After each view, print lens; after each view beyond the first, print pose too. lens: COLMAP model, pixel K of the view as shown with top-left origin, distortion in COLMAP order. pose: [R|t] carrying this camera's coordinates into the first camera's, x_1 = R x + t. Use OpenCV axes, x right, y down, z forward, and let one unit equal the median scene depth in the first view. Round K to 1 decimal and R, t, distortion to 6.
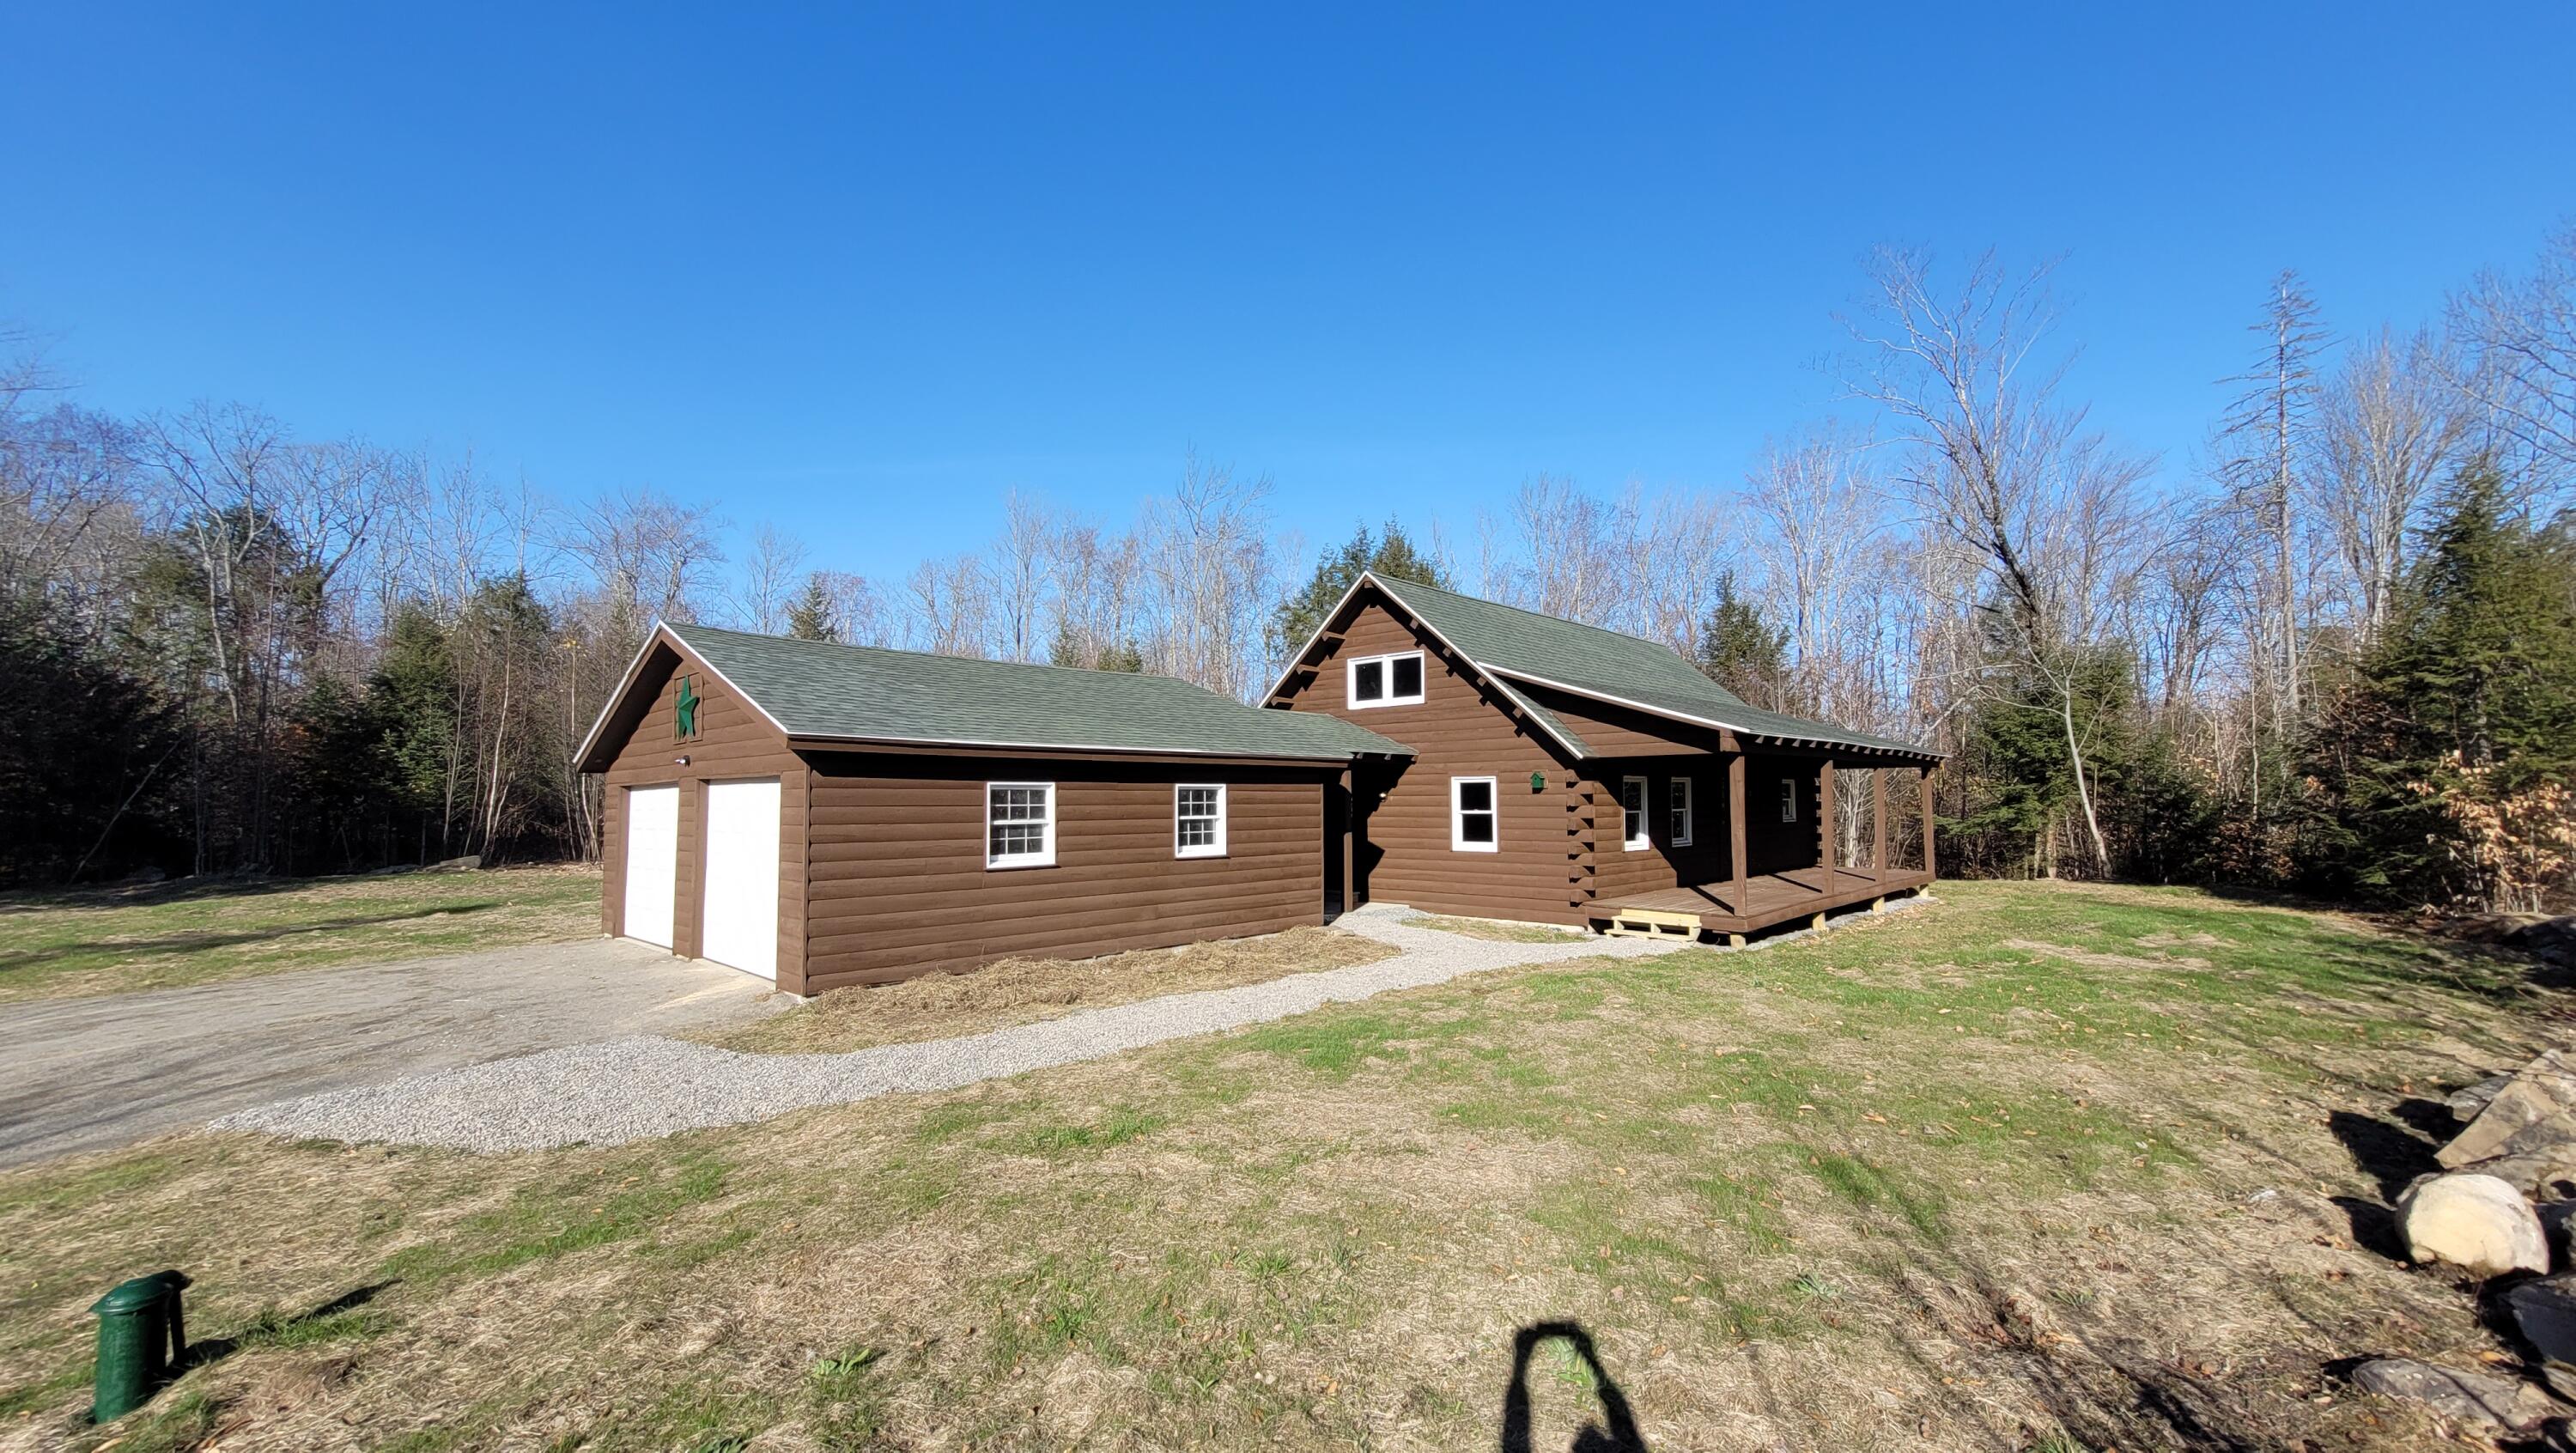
lens RADIAL K [[1024.8, 0, 1304.3], [0, 1024.8, 742.2], [0, 0, 1]] dist [0.020051, -0.005472]
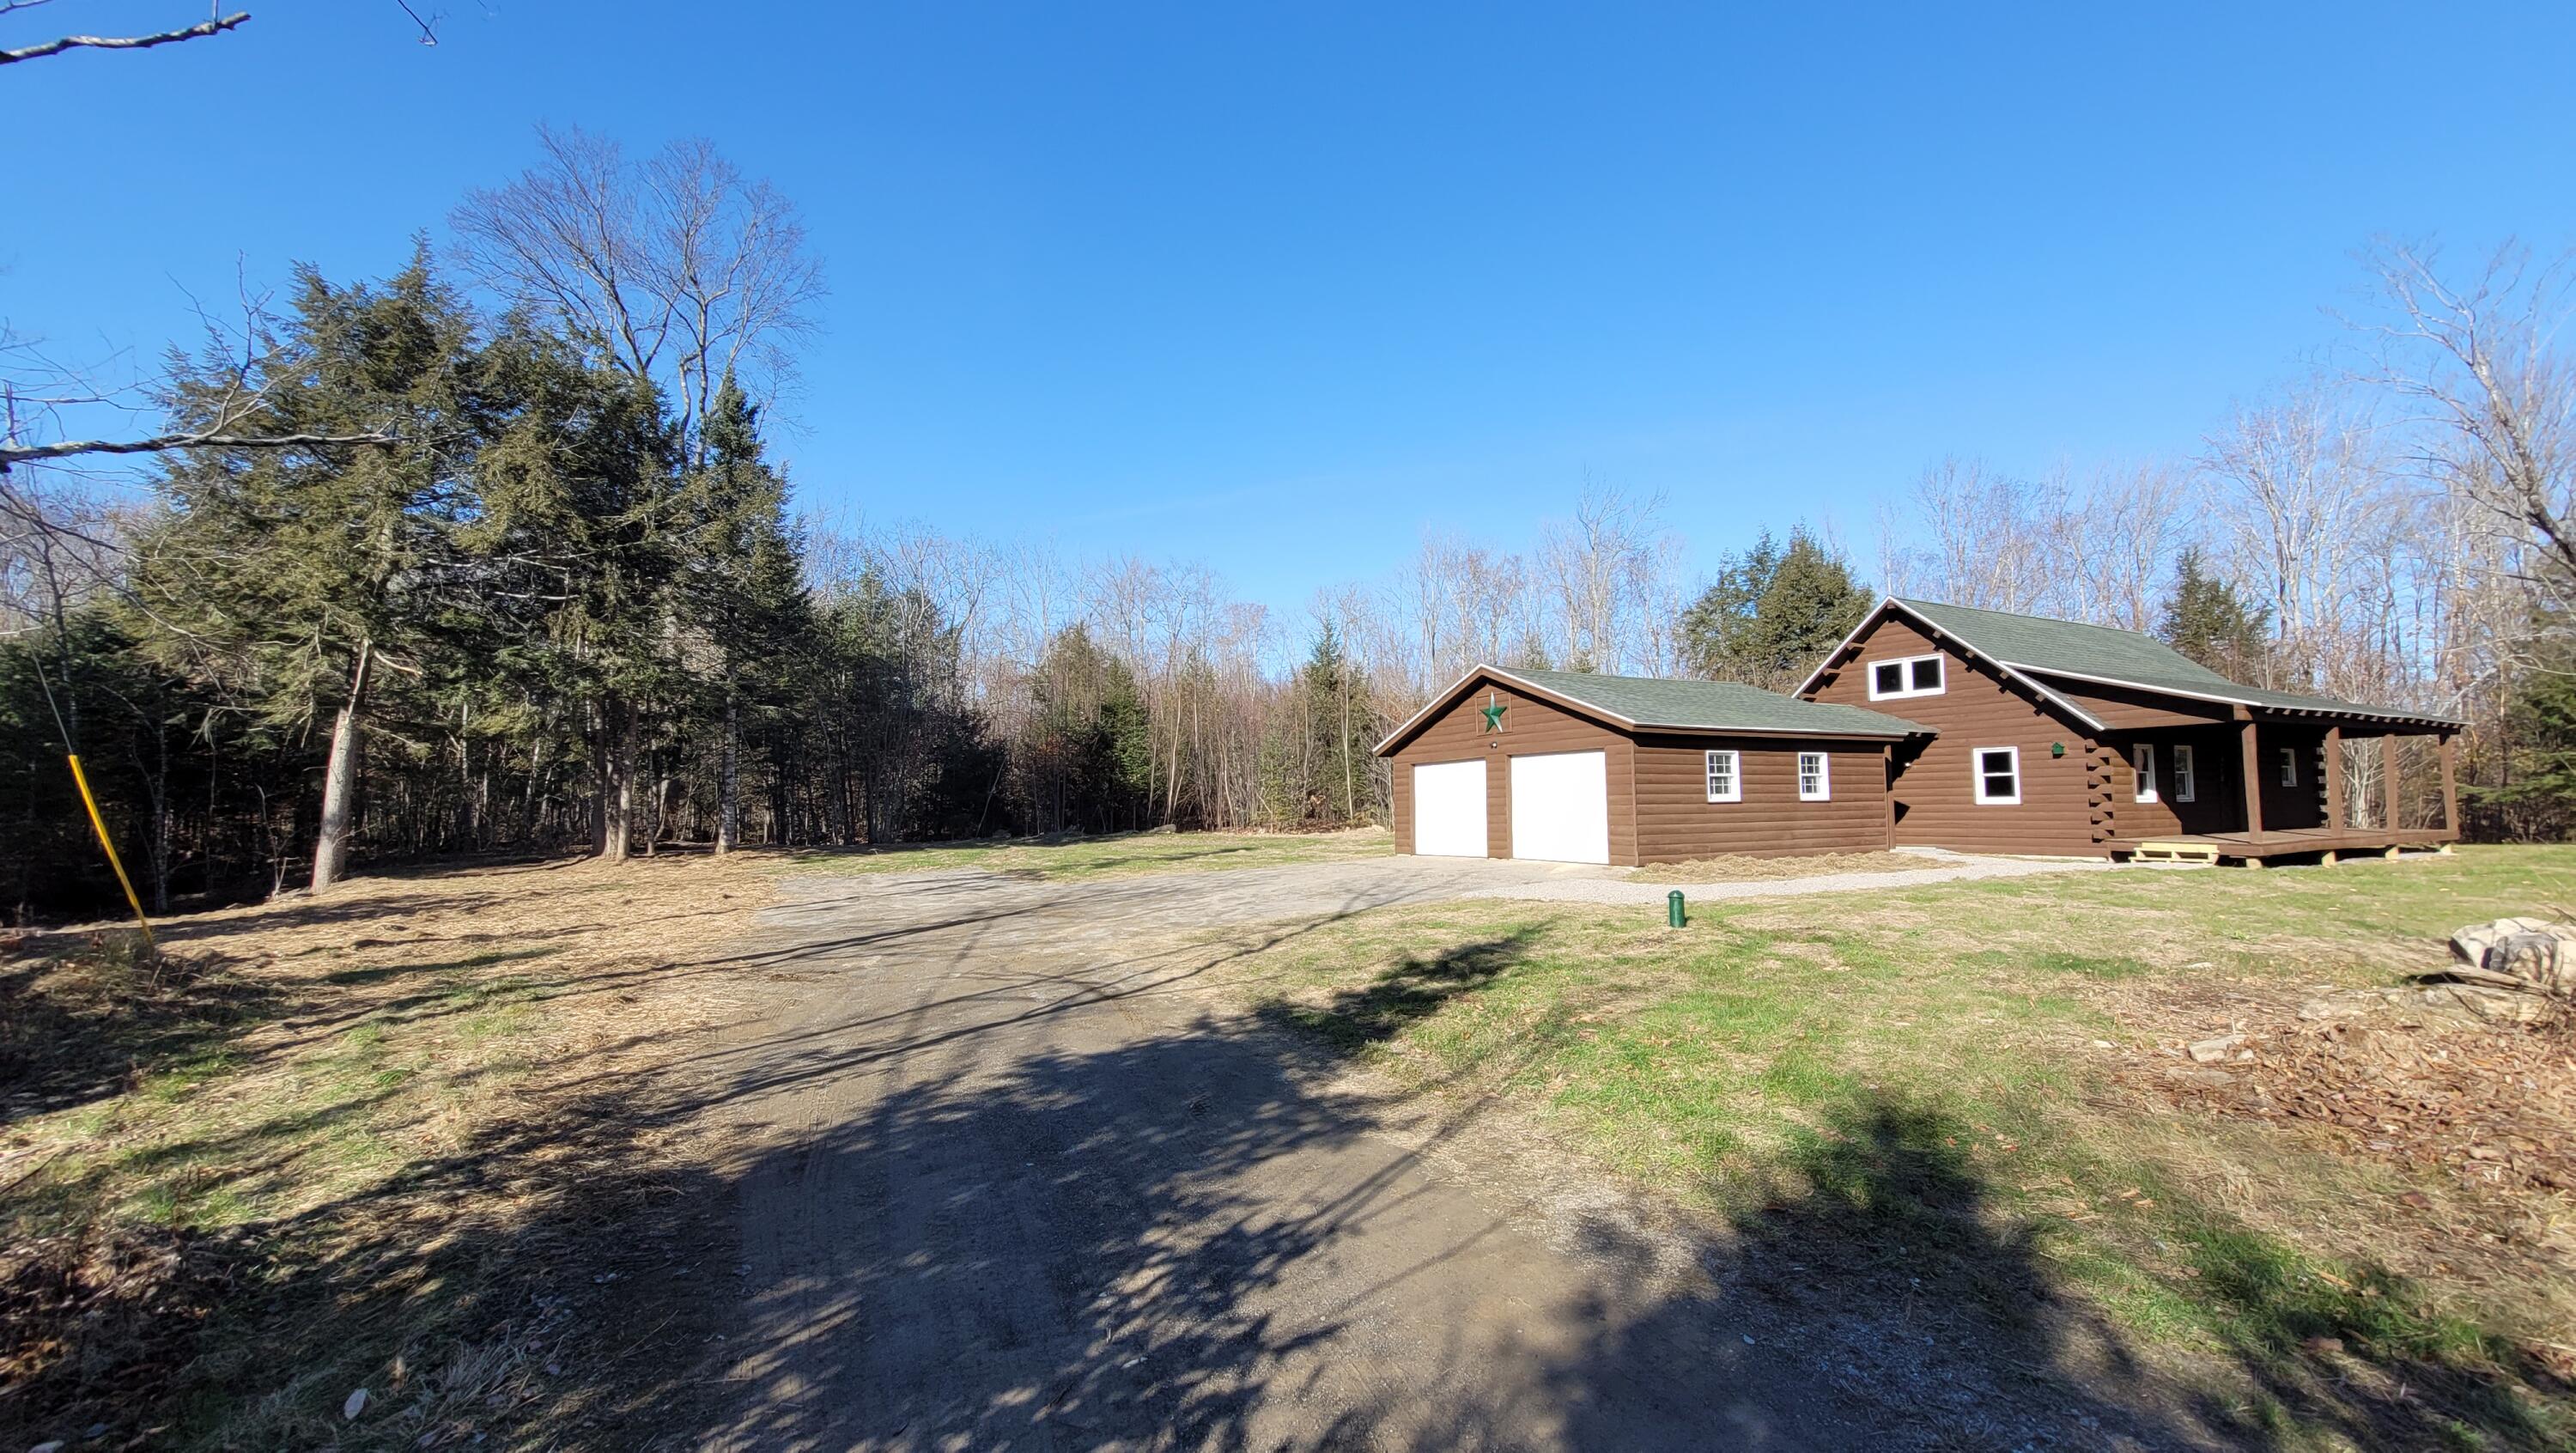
lens RADIAL K [[1024.8, 0, 1304.3], [0, 1024.8, 742.2], [0, 0, 1]] dist [0.020051, -0.005472]
pose [[0.954183, -0.026227, -0.298071, -0.272968], [0.025307, 0.999656, -0.006946, 0.012630], [0.298151, -0.000915, 0.954518, -0.509367]]
